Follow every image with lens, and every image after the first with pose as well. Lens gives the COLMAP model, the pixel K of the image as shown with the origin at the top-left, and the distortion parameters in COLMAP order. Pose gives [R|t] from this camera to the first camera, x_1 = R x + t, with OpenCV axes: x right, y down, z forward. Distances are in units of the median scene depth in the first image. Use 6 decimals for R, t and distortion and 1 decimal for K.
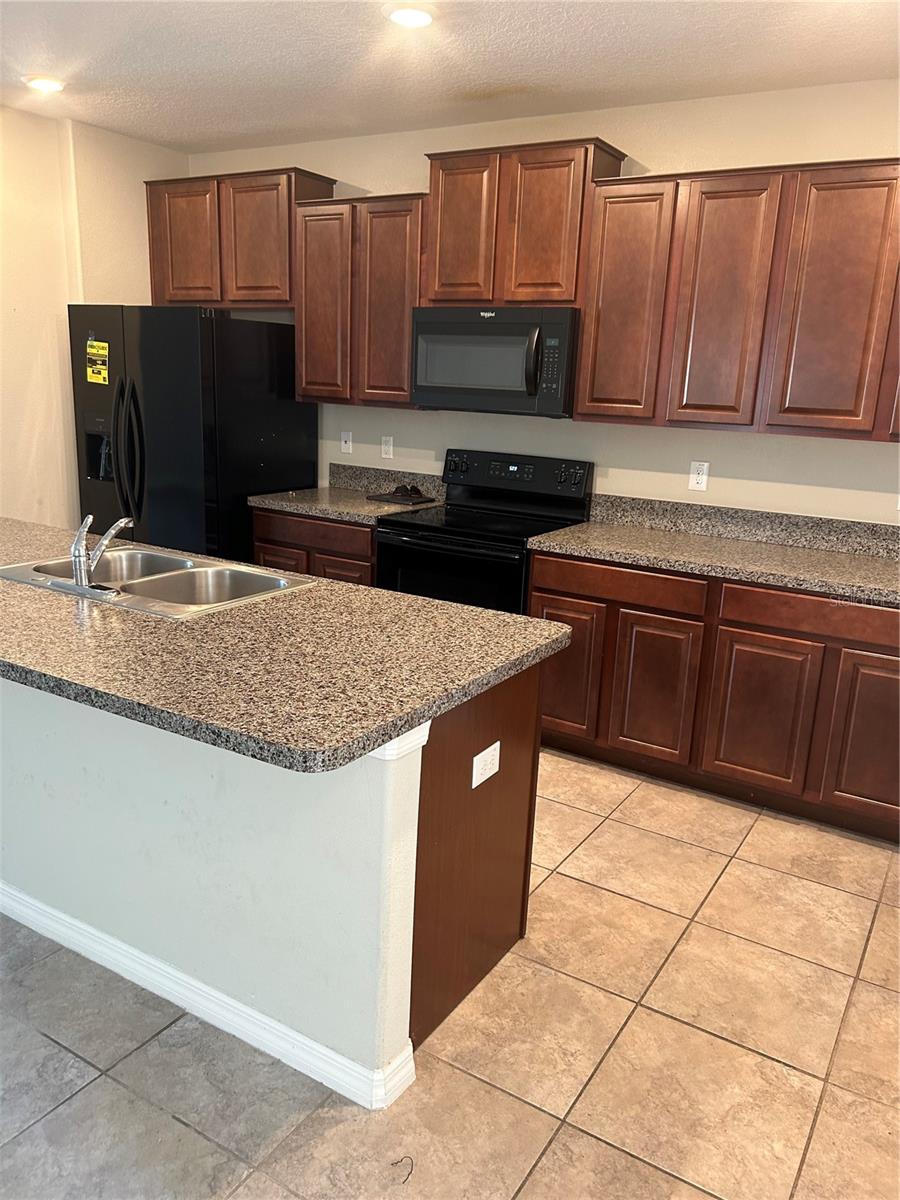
lens RADIAL K [[904.3, 0, 454.3], [0, 904.3, 619.4], [0, 0, 1]] dist [0.033734, -0.028687]
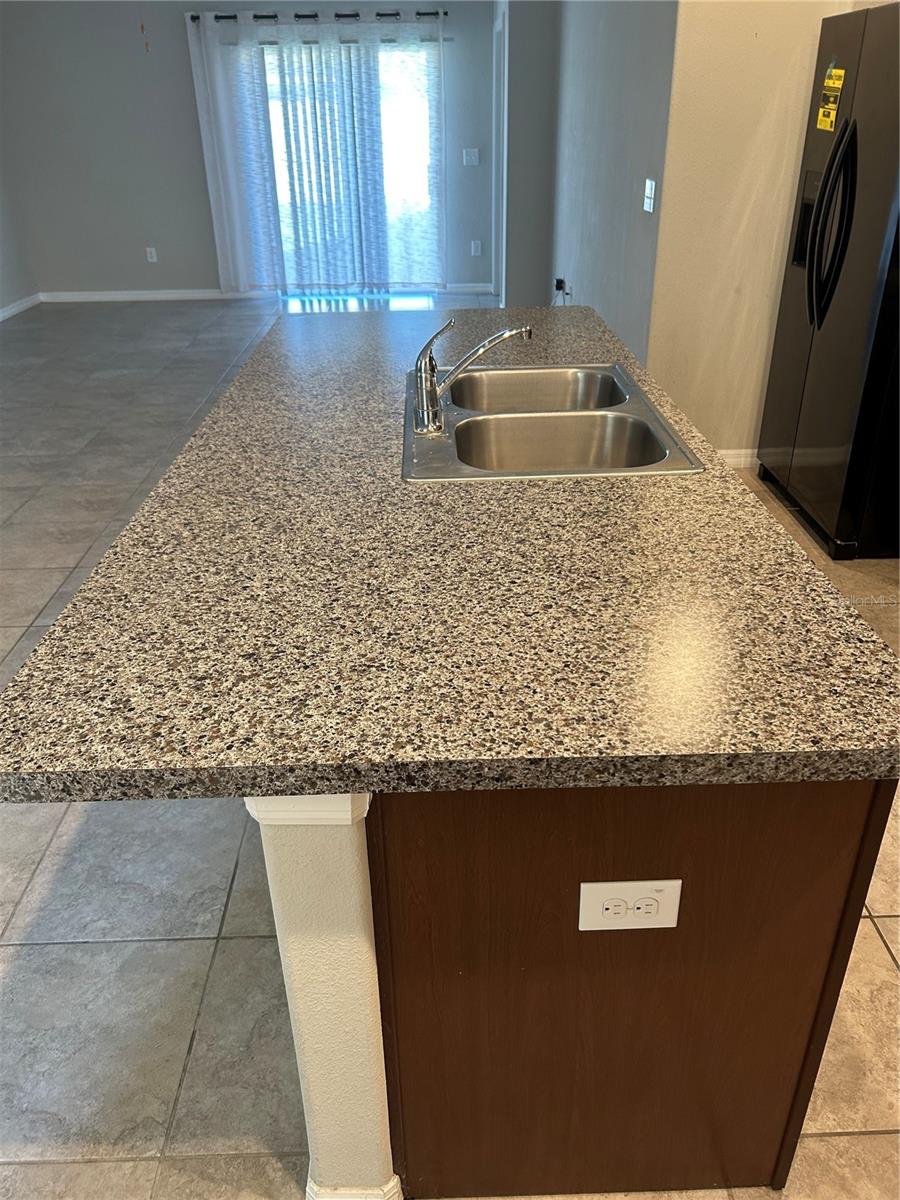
lens RADIAL K [[904.3, 0, 443.0], [0, 904.3, 612.0], [0, 0, 1]] dist [0.033734, -0.028687]
pose [[0.536847, 0.354803, -0.765447, 0.304049], [-0.176804, 0.934439, 0.309134, -0.131787], [0.824946, -0.030624, 0.564382, 0.606940]]
